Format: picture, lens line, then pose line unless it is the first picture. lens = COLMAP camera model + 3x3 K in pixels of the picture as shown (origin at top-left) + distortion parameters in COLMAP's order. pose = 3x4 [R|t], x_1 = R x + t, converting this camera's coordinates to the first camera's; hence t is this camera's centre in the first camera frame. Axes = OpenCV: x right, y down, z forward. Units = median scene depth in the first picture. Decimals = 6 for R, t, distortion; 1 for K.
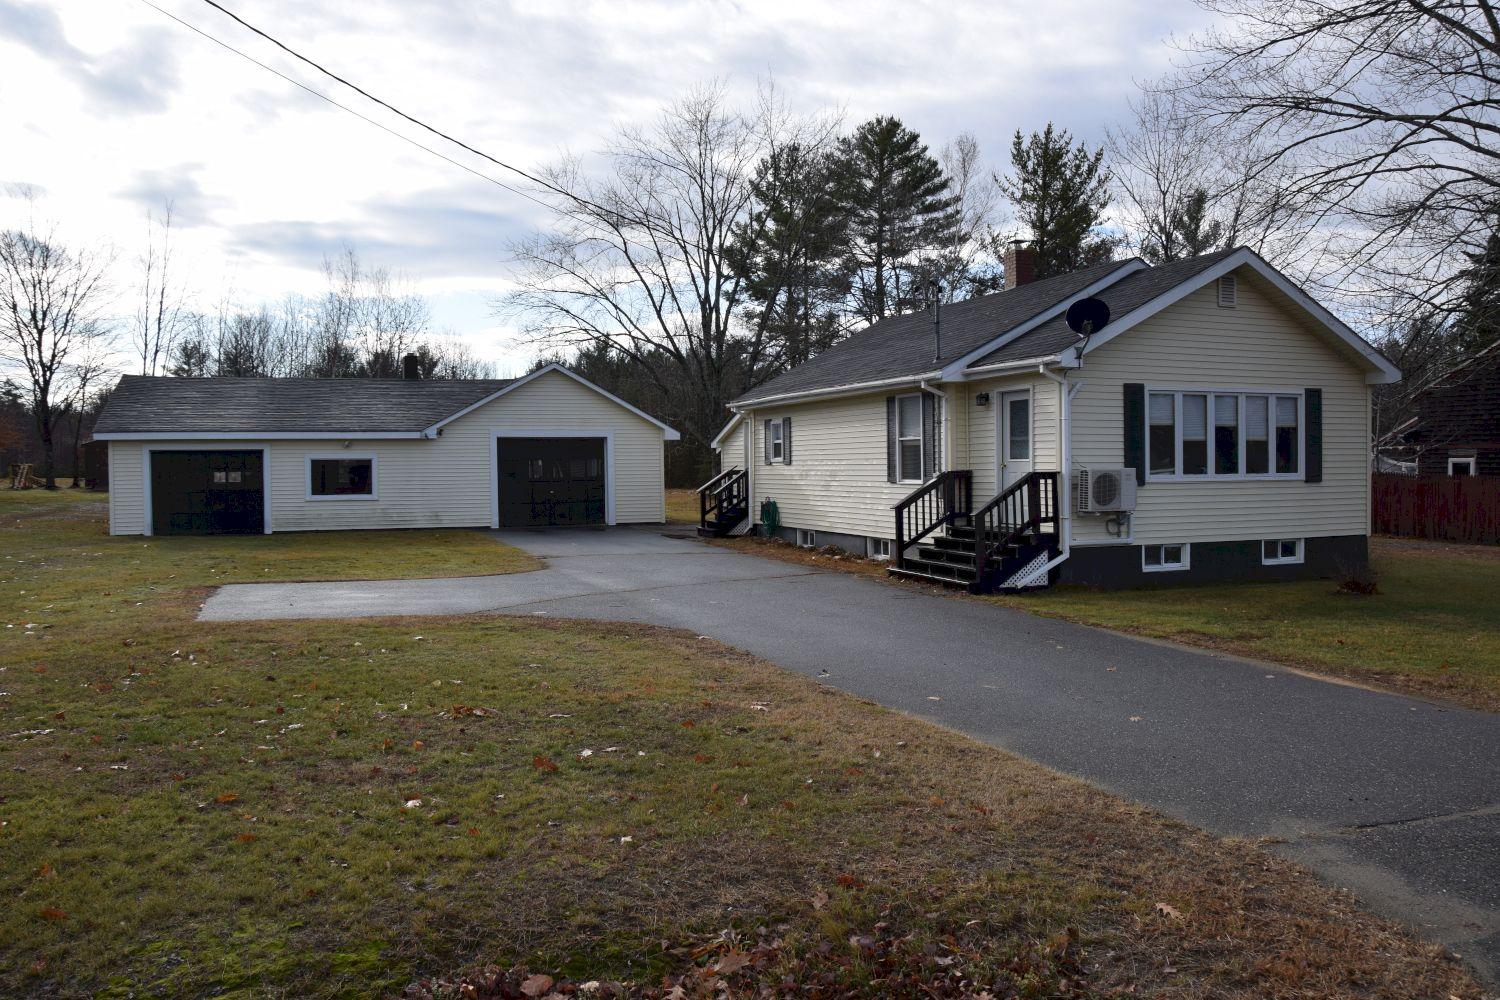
lens RADIAL K [[1213.8, 0, 750.0], [0, 1213.8, 500.0], [0, 0, 1]] dist [-0.181055, 0.129899]
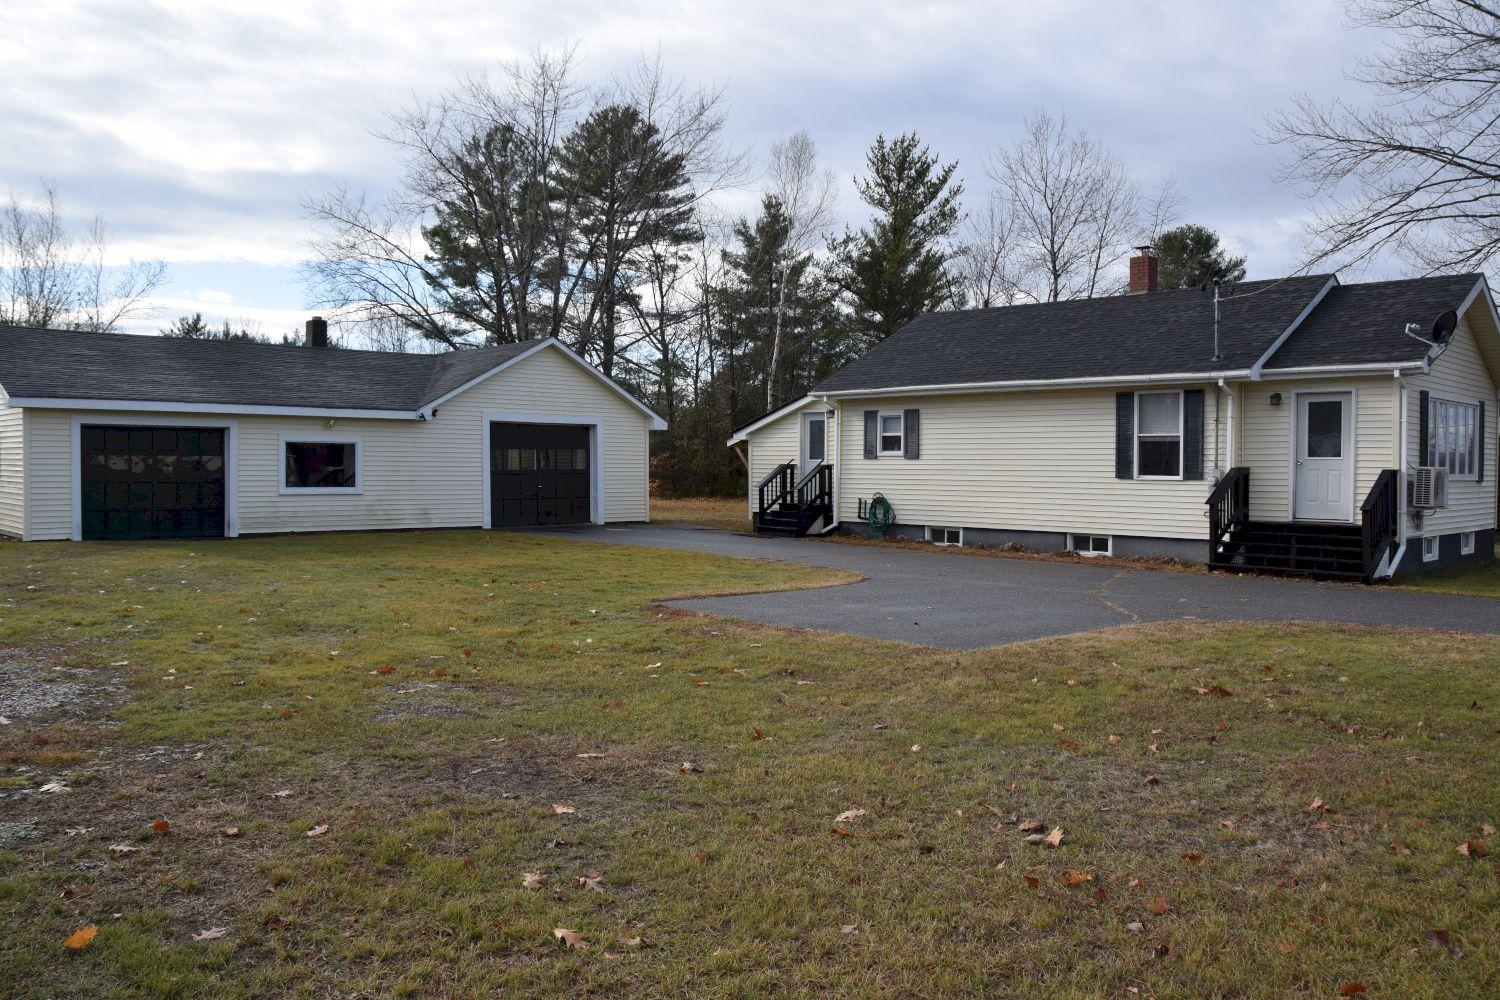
lens RADIAL K [[1213.8, 0, 750.0], [0, 1213.8, 500.0], [0, 0, 1]] dist [-0.181055, 0.129899]
pose [[0.917023, 0.005073, 0.398802, -0.403491], [-0.004236, 0.999987, -0.002981, 0.005505], [-0.398812, 0.001044, 0.917032, 0.159018]]
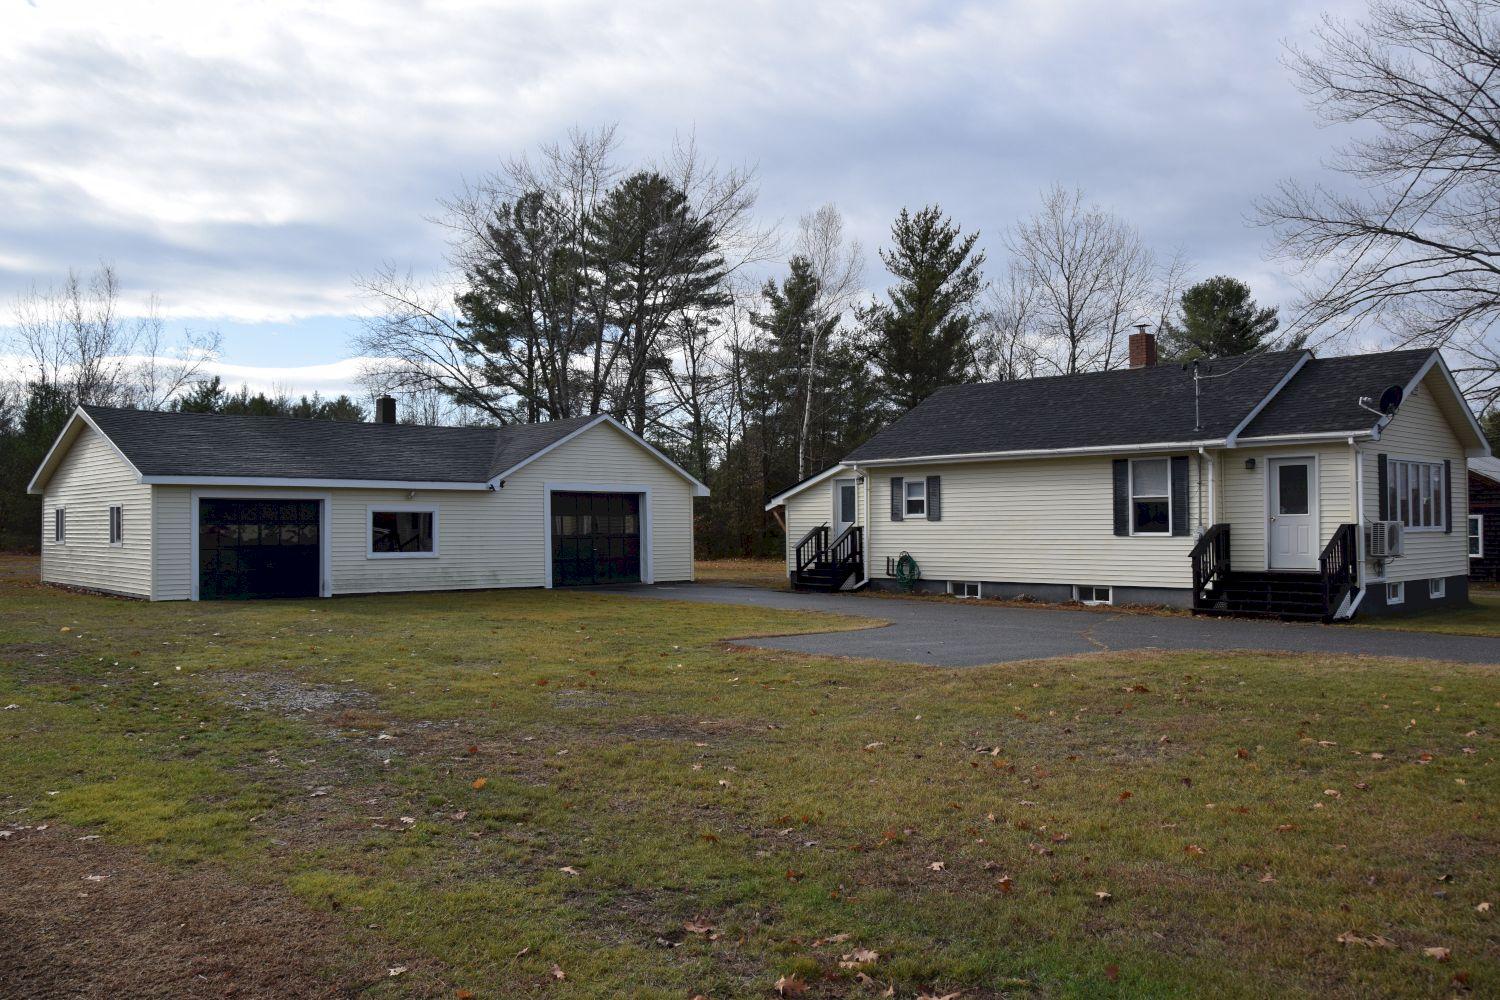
lens RADIAL K [[1279.7, 0, 750.0], [0, 1279.7, 500.0], [0, 0, 1]] dist [-0.166420, 0.152057]
pose [[0.925323, 0.012068, 0.378988, -0.469197], [0.007803, 0.998676, -0.050851, 0.007045], [-0.379100, 0.050011, 0.924004, 0.030231]]
